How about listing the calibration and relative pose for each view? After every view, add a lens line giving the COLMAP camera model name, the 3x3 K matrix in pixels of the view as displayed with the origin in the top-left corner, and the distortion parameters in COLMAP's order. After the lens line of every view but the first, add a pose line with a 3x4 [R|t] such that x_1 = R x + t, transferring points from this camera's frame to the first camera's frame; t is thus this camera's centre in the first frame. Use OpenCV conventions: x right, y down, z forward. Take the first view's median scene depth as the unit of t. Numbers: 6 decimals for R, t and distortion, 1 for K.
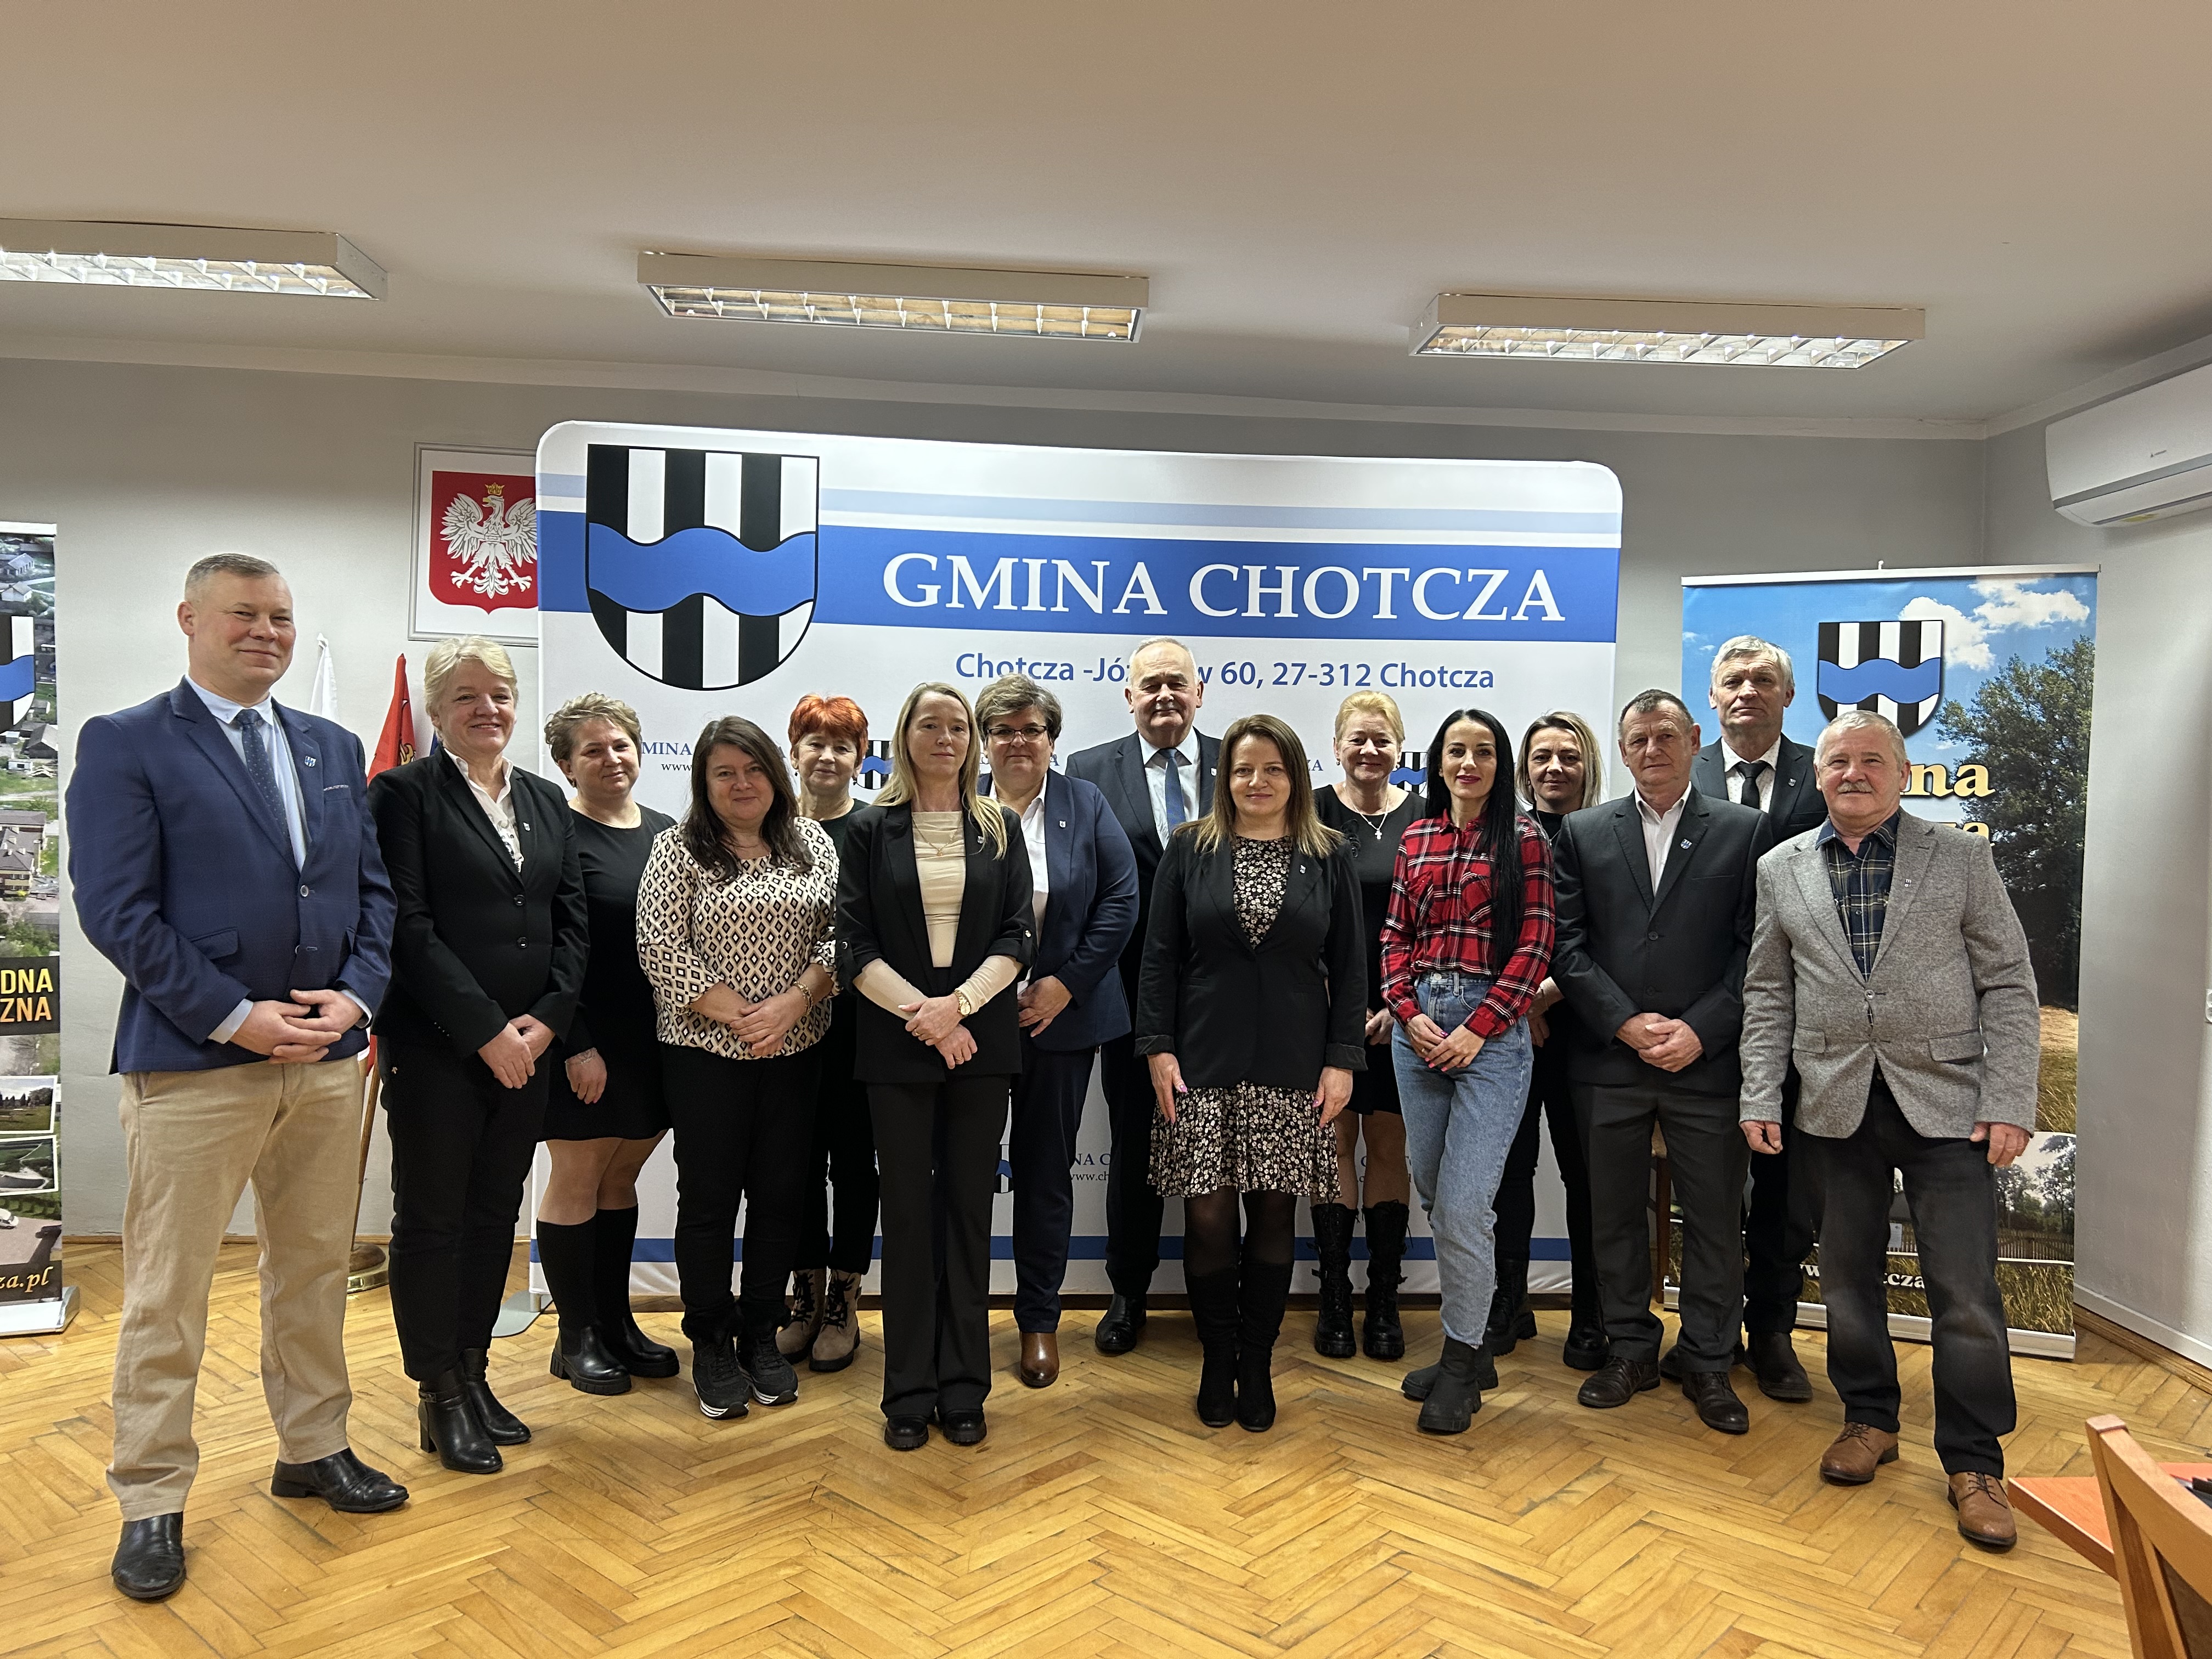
lens RADIAL K [[1715.6, 0, 1188.1], [0, 1715.6, 879.6], [0, 0, 1]] dist [0.137582, -0.248834]
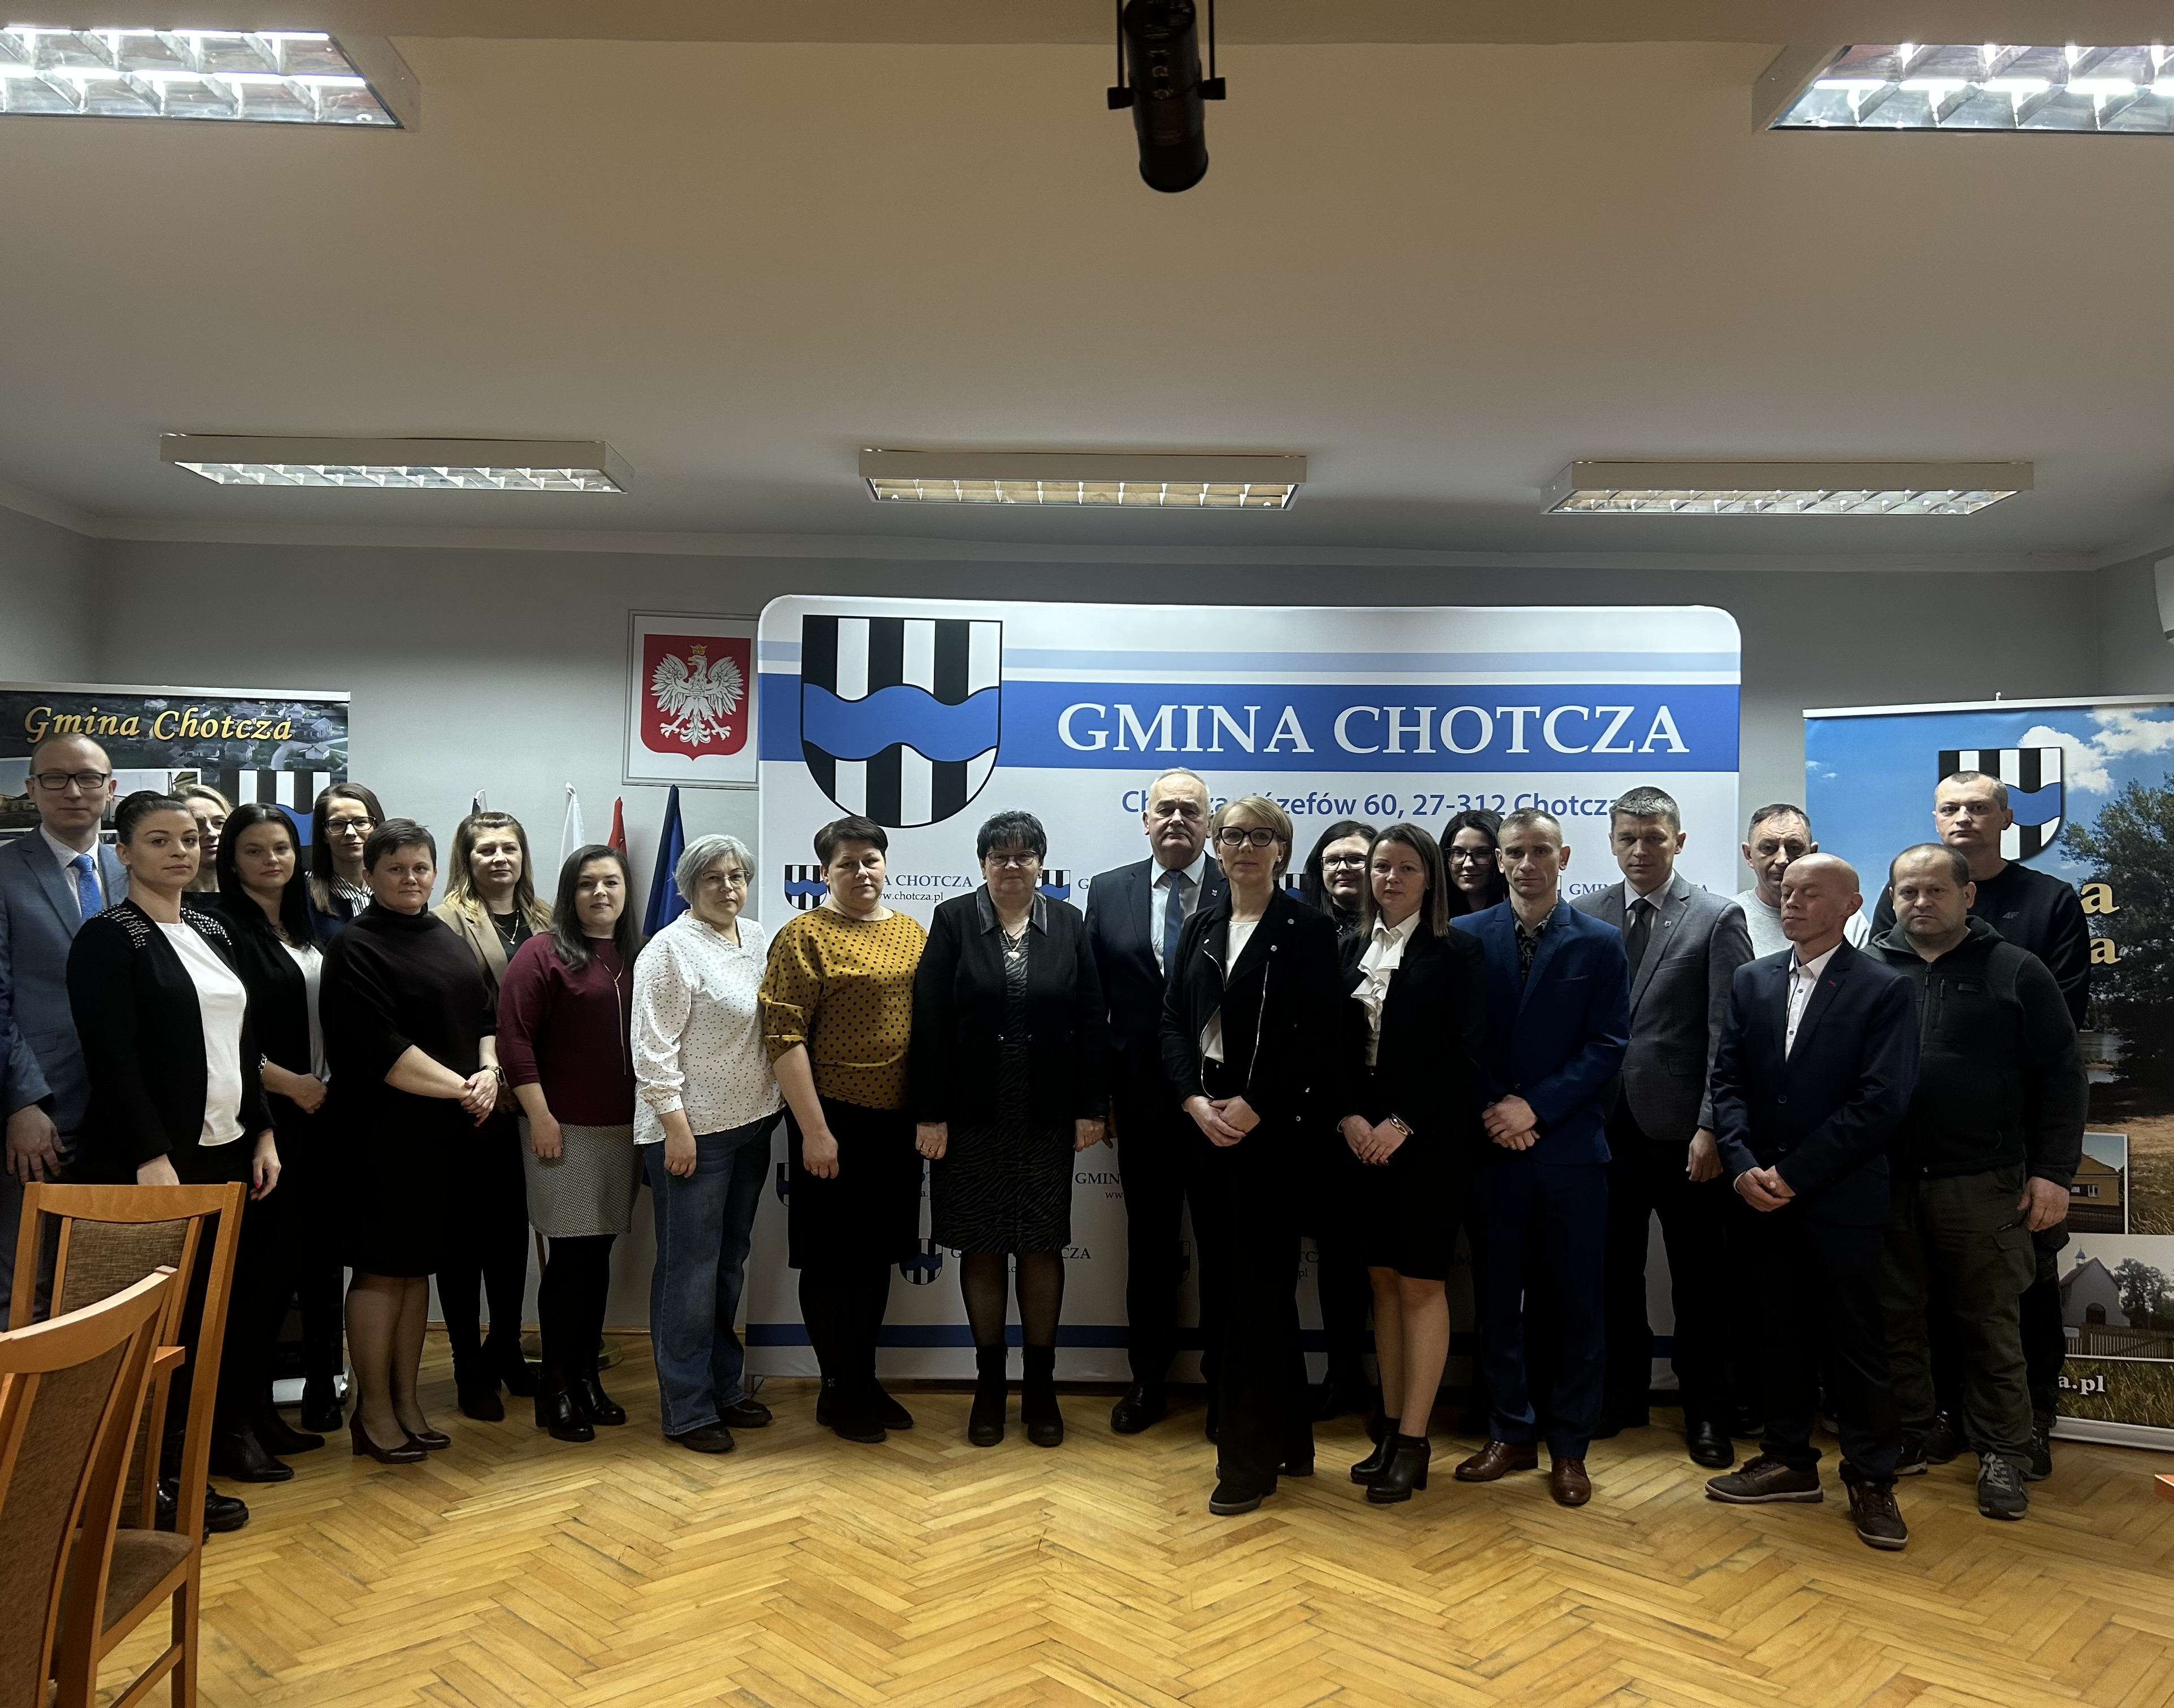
lens RADIAL K [[1781.4, 0, 1083.4], [0, 1781.4, 897.3], [0, 0, 1]] dist [0.124637, -0.159617]
pose [[0.996489, -0.008009, -0.083341, -0.064637], [0.003452, 0.998498, -0.054679, -0.000769], [0.083654, 0.054199, 0.995020, -0.136869]]
